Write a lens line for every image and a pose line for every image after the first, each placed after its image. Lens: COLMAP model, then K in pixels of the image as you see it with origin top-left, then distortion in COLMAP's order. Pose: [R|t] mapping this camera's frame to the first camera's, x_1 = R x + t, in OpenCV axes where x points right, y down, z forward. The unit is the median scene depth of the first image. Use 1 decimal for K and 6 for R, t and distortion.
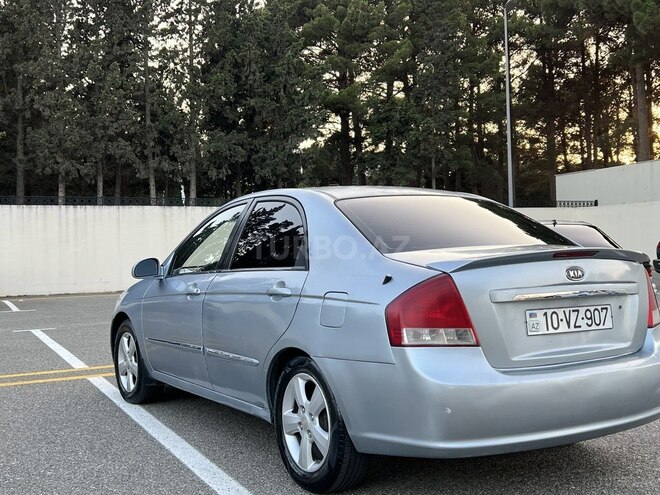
lens RADIAL K [[749.6, 0, 330.0], [0, 749.6, 247.5], [0, 0, 1]] dist [0.018071, -0.006185]
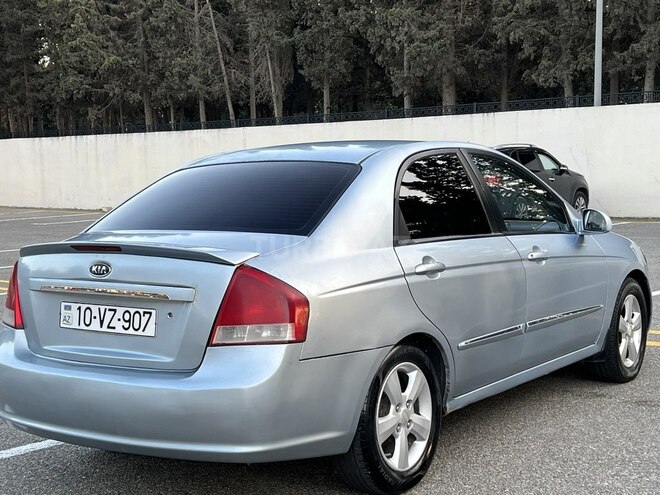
lens RADIAL K [[1018.6, 0, 330.0], [0, 1018.6, 247.5], [0, 0, 1]] dist [0.272912, -1.083704]
pose [[0.416936, 0.077560, -0.905621, 1.542142], [0.023198, 0.995120, 0.095905, -0.102767], [0.908640, -0.060995, 0.413102, 0.725088]]
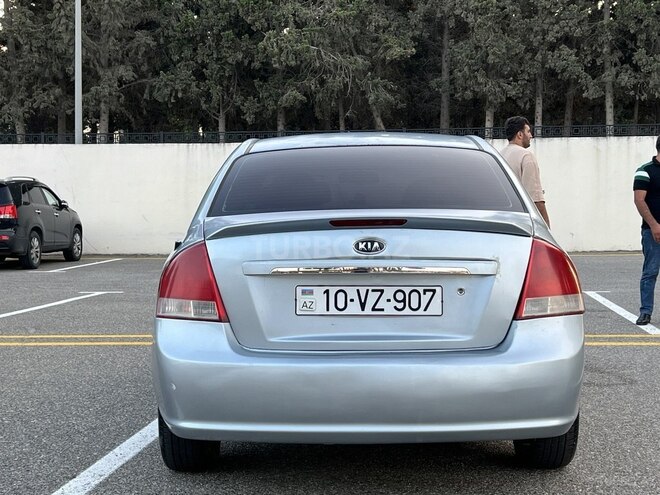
lens RADIAL K [[1018.6, 0, 330.0], [0, 1018.6, 247.5], [0, 0, 1]] dist [0.272912, -1.083704]
pose [[0.853243, 0.034561, -0.520367, 0.863383], [-0.006152, 0.998399, 0.056223, -0.026782], [0.521477, -0.044771, 0.852090, 0.008776]]
